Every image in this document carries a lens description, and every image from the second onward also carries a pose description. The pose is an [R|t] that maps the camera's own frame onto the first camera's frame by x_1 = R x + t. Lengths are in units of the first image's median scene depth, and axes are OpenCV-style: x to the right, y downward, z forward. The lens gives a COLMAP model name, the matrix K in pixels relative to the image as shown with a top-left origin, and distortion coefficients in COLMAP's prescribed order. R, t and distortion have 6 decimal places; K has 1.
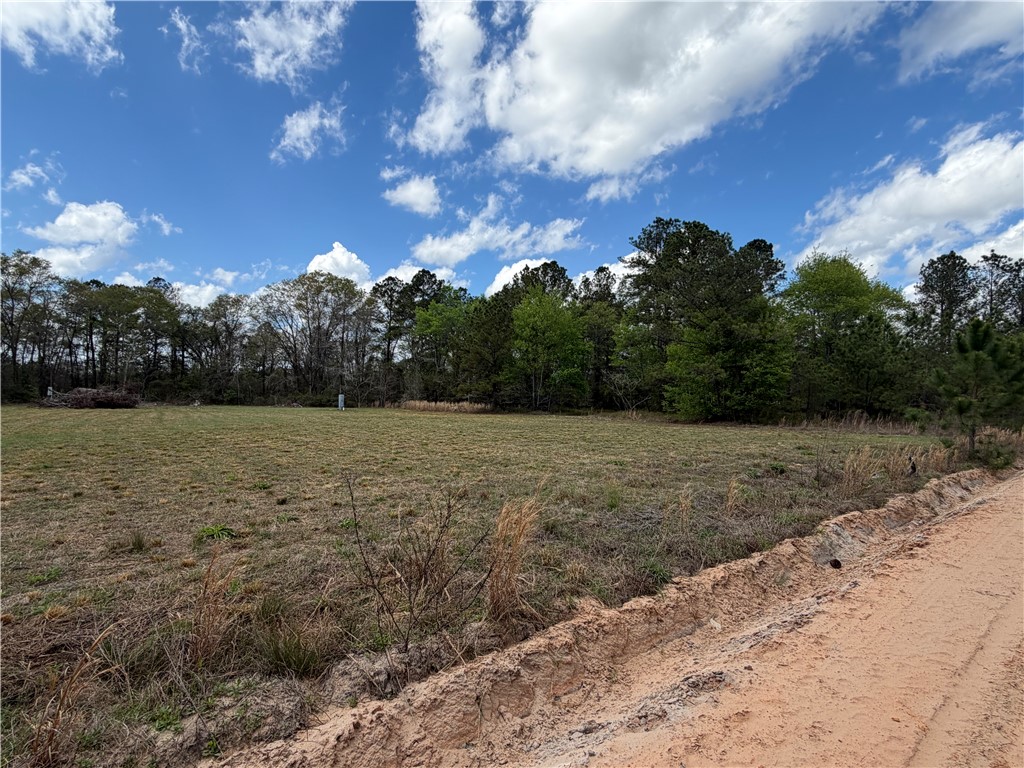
lens RADIAL K [[532.4, 0, 512.0], [0, 532.4, 384.0], [0, 0, 1]] dist [-0.002465, -0.000014]
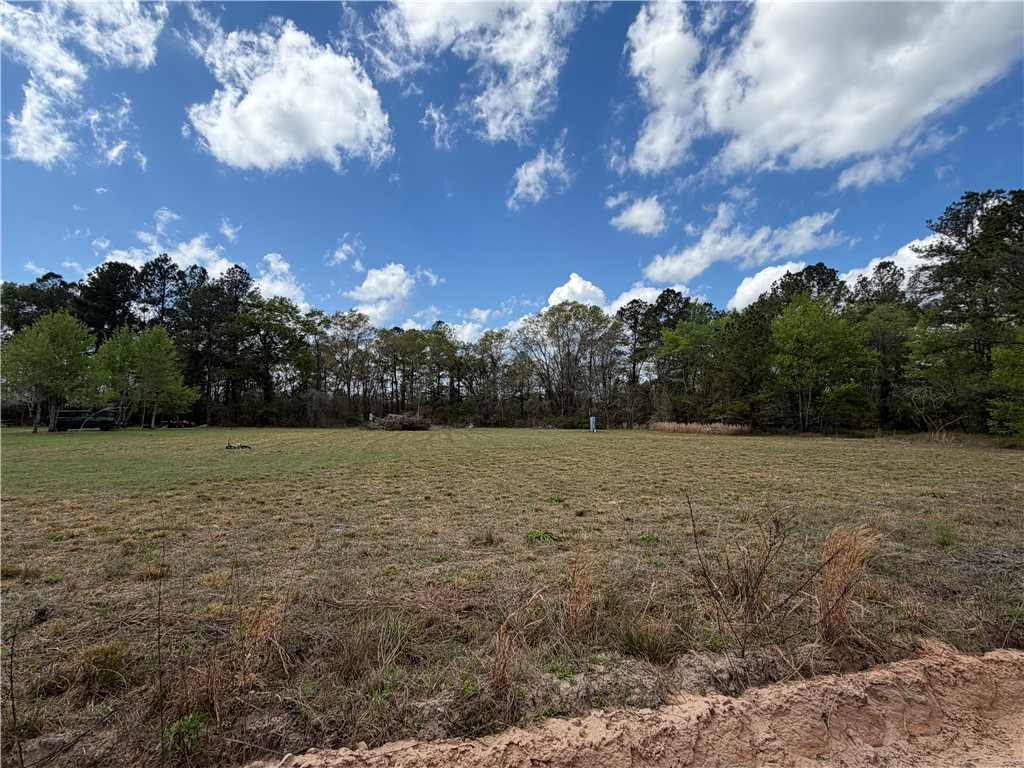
lens RADIAL K [[533.4, 0, 517.6], [0, 533.4, 389.6], [0, 0, 1]] dist [0.002491, 0.000171]
pose [[0.905119, -0.033913, -0.423804, -0.008145], [0.021311, 0.999179, -0.034442, -0.000804], [0.424624, 0.022142, 0.905099, -0.011451]]
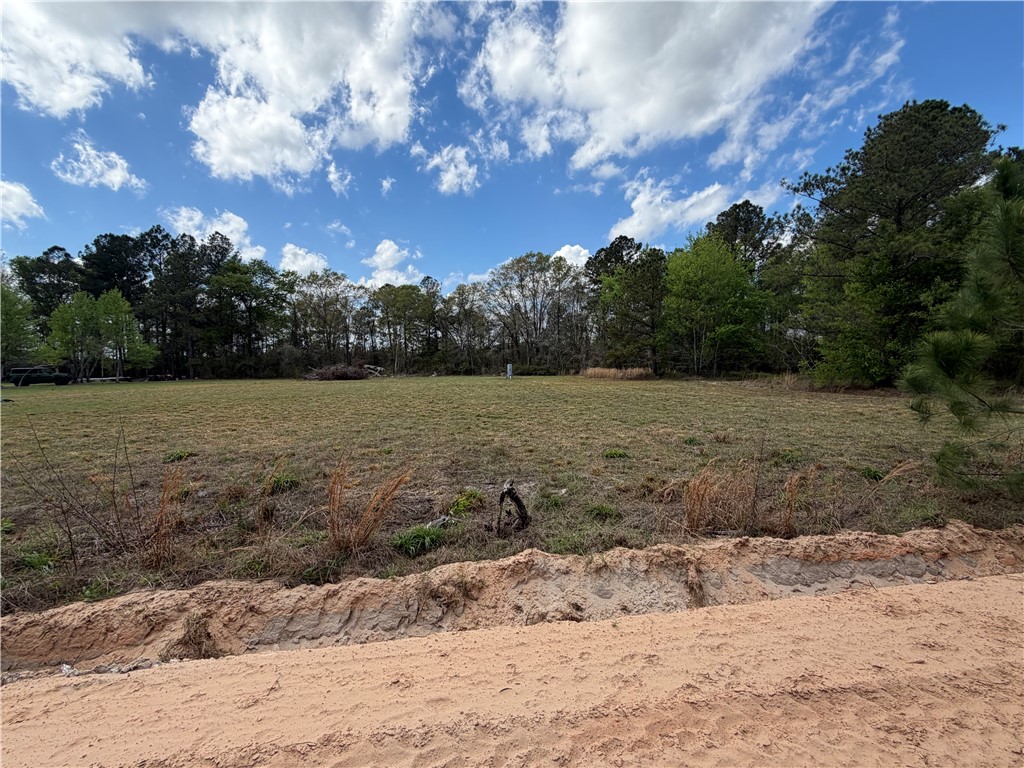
lens RADIAL K [[488.4, 0, 512.0], [0, 488.4, 384.0], [0, 0, 1]] dist [0.001621, 0.000142]
pose [[0.857735, -0.009655, -0.514001, 0.194635], [0.042801, 0.997694, 0.052682, 0.007973], [0.512306, -0.067187, 0.856171, 0.143375]]
